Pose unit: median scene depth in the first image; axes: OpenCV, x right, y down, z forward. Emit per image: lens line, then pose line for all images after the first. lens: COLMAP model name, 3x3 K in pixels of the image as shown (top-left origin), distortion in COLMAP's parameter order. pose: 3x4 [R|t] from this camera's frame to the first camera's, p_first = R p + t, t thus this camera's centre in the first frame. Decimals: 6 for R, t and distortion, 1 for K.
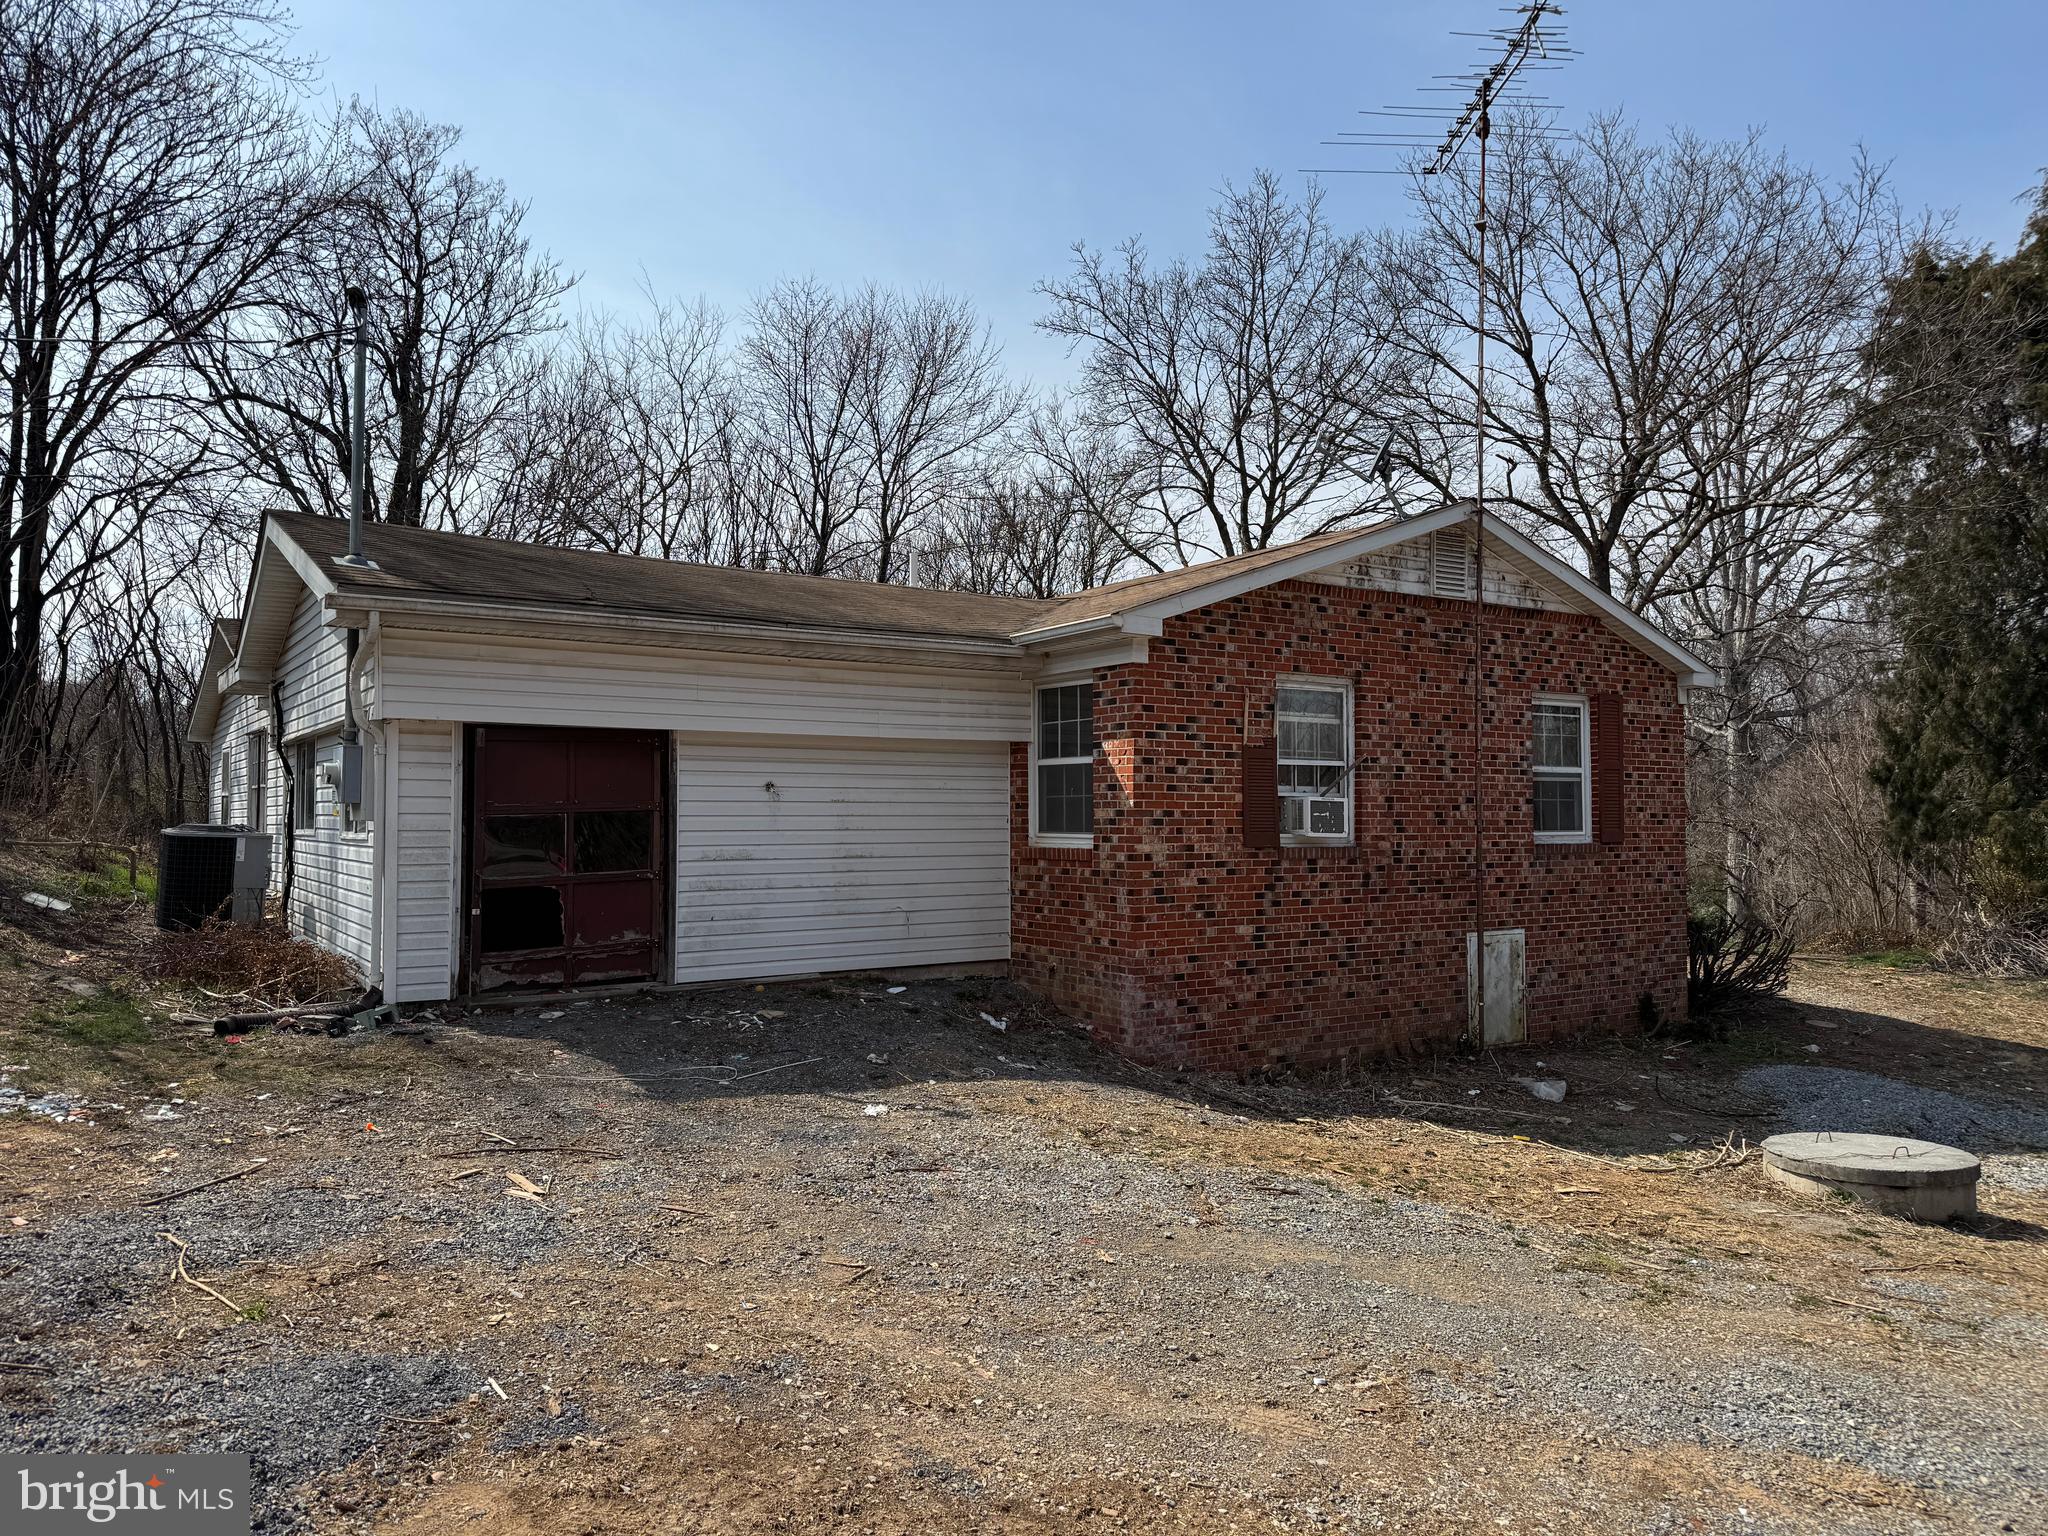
lens RADIAL K [[1428.3, 0, 1038.9], [0, 1428.3, 774.8], [0, 0, 1]] dist [0.084243, -0.065994]
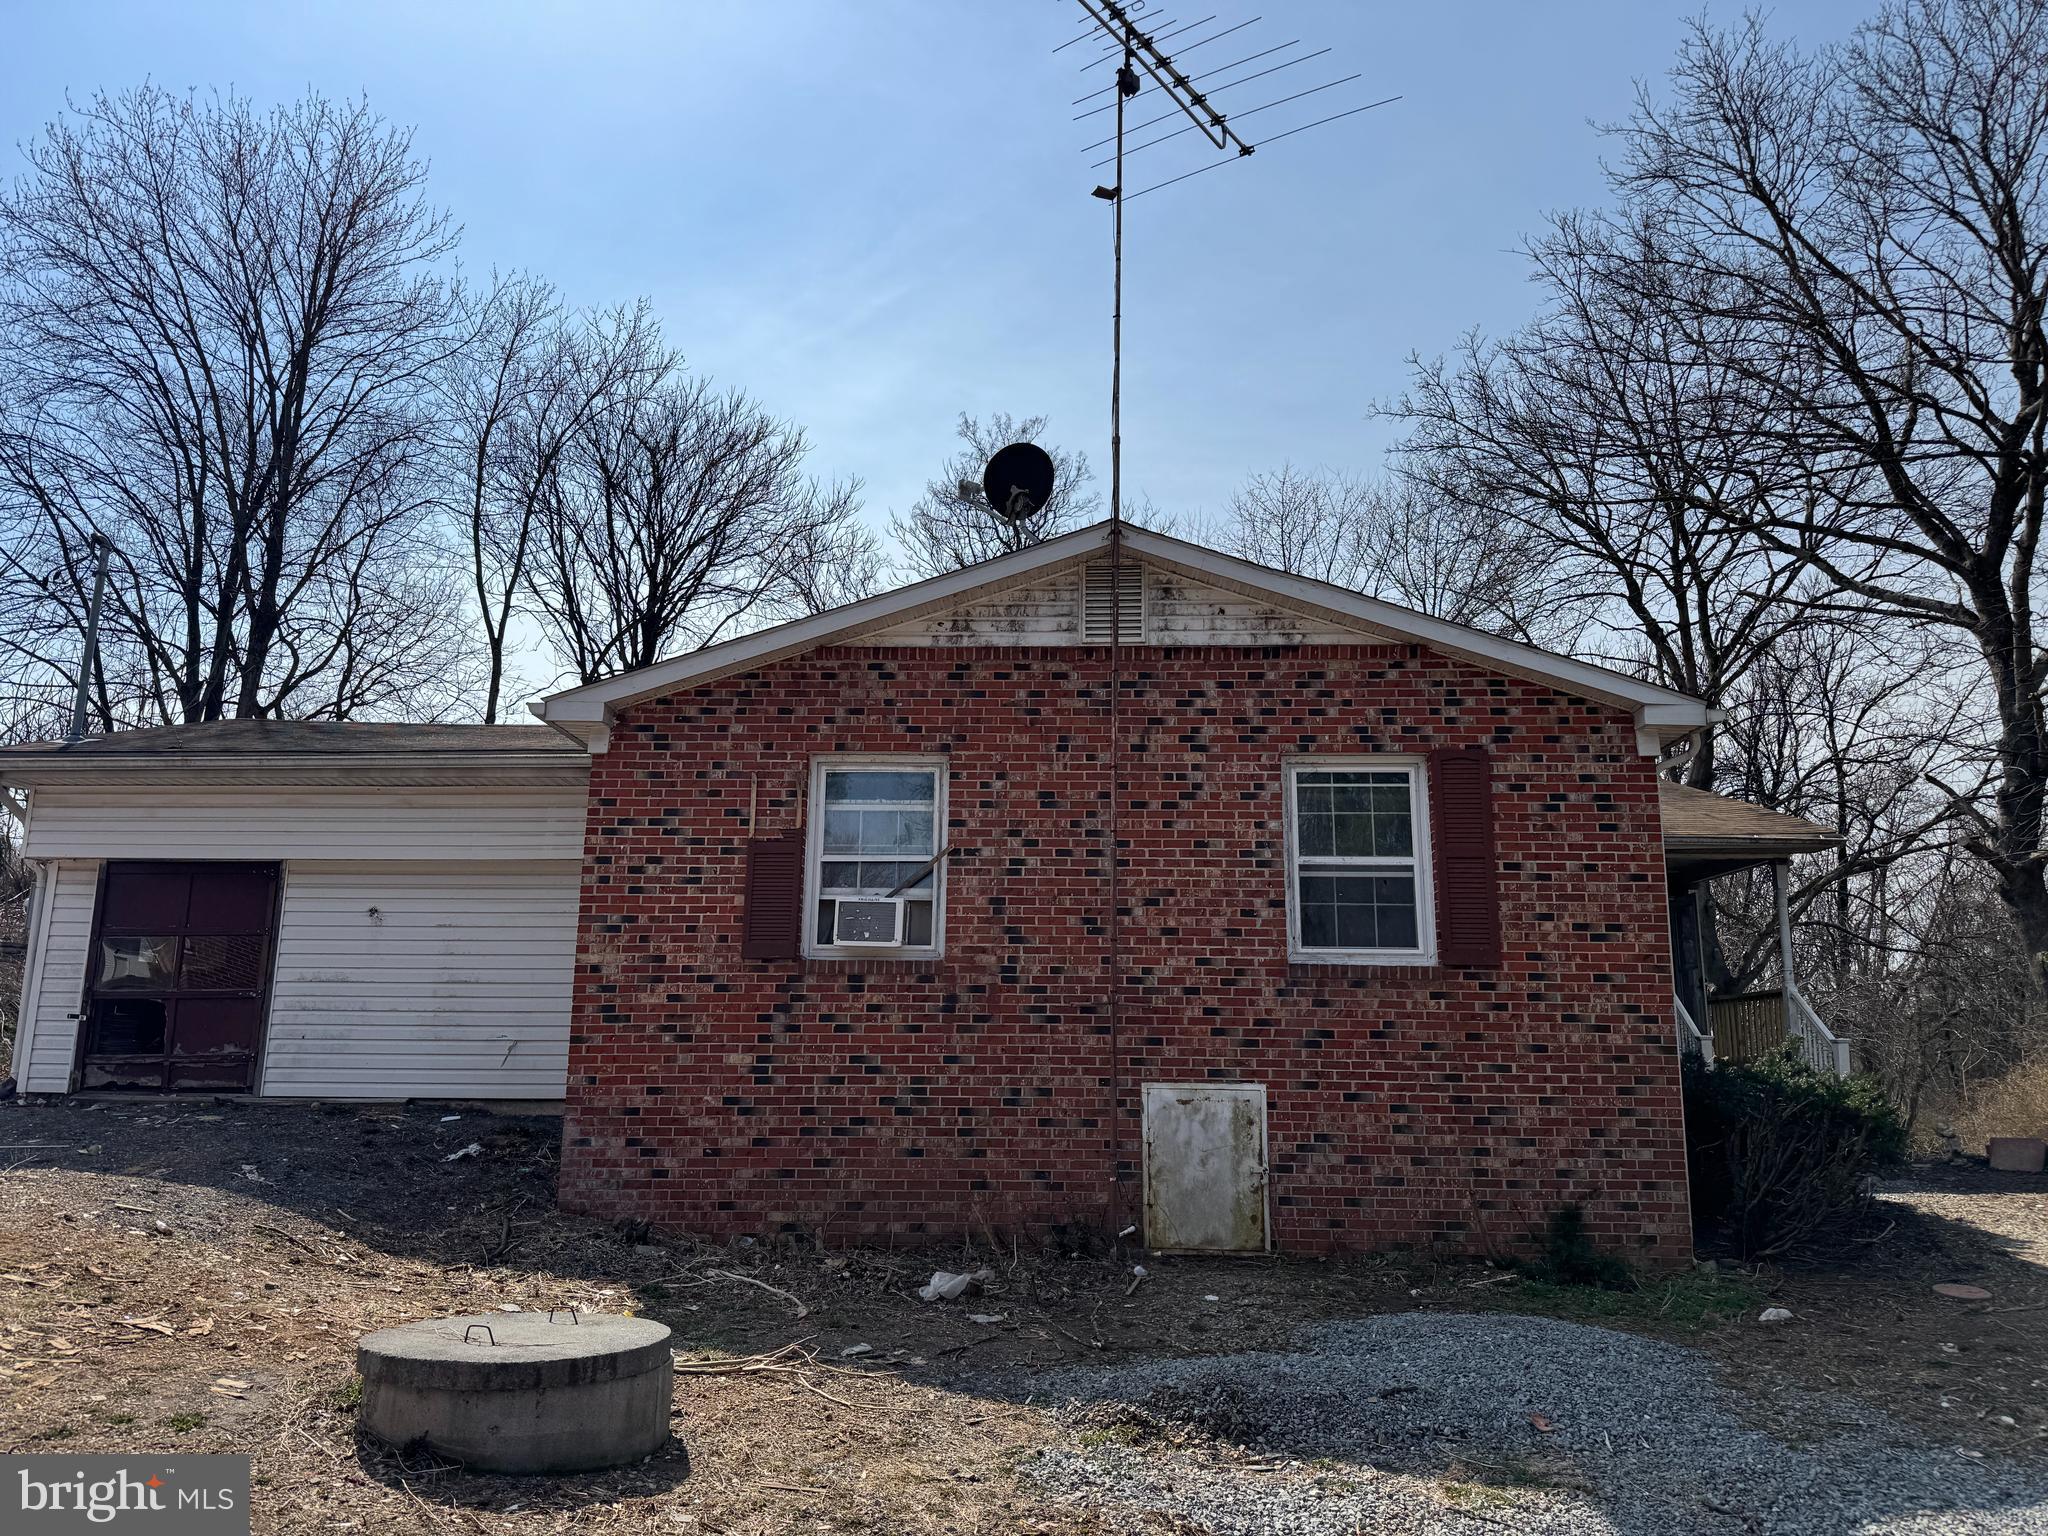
lens RADIAL K [[1428.3, 0, 1251.9], [0, 1428.3, 778.2], [0, 0, 1]] dist [0.084243, -0.065994]
pose [[0.797375, -0.112708, -0.592866, 0.833968], [0.006667, 0.983990, -0.178097, 0.092048], [0.603447, 0.138057, 0.785361, 0.461899]]
